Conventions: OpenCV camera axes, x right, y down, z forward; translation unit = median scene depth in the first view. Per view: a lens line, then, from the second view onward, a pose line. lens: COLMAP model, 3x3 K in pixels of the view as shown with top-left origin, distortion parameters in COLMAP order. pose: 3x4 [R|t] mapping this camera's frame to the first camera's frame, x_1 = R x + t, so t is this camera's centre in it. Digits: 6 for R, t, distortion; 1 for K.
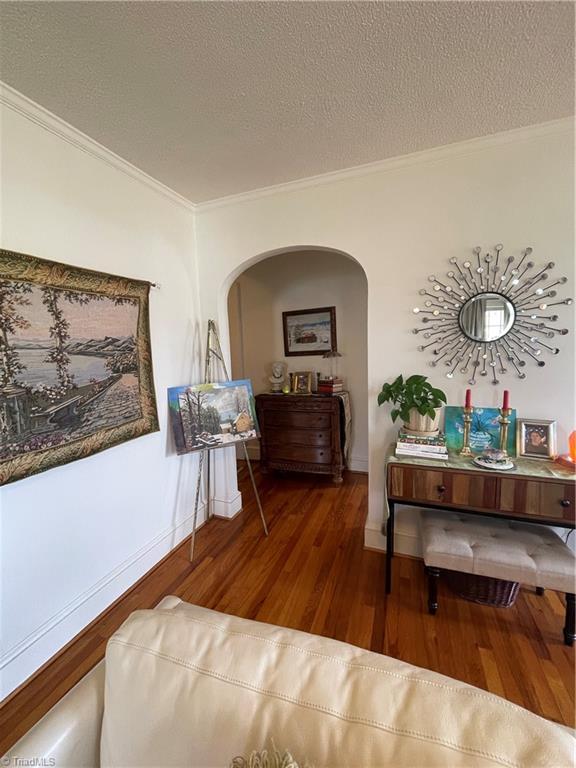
lens RADIAL K [[309.6, 0, 286.0], [0, 309.6, 381.0], [0, 0, 1]] dist [-0.000812, 0.000183]
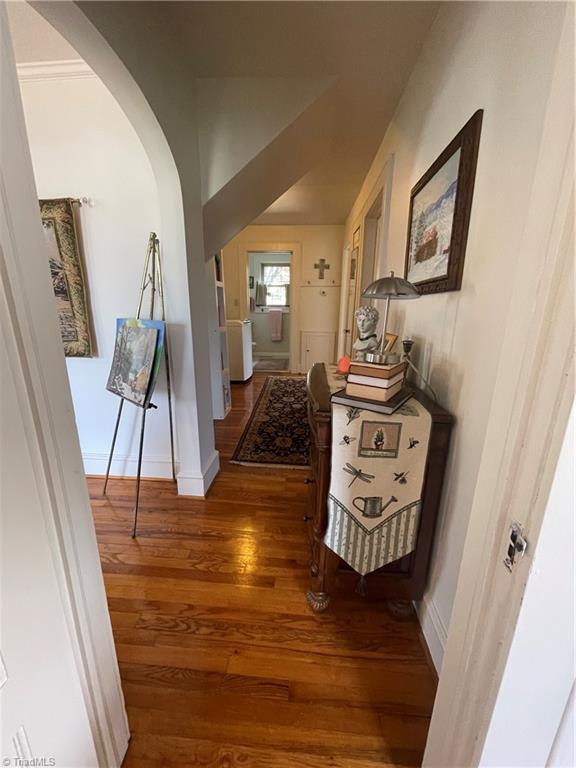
lens RADIAL K [[309.6, 0, 286.0], [0, 309.6, 381.0], [0, 0, 1]] dist [-0.000812, 0.000183]
pose [[0.287503, 0.268119, -0.919486, 0.759857], [-0.123692, 0.962373, 0.241949, -0.095038], [0.949759, 0.044172, 0.309849, 1.360552]]
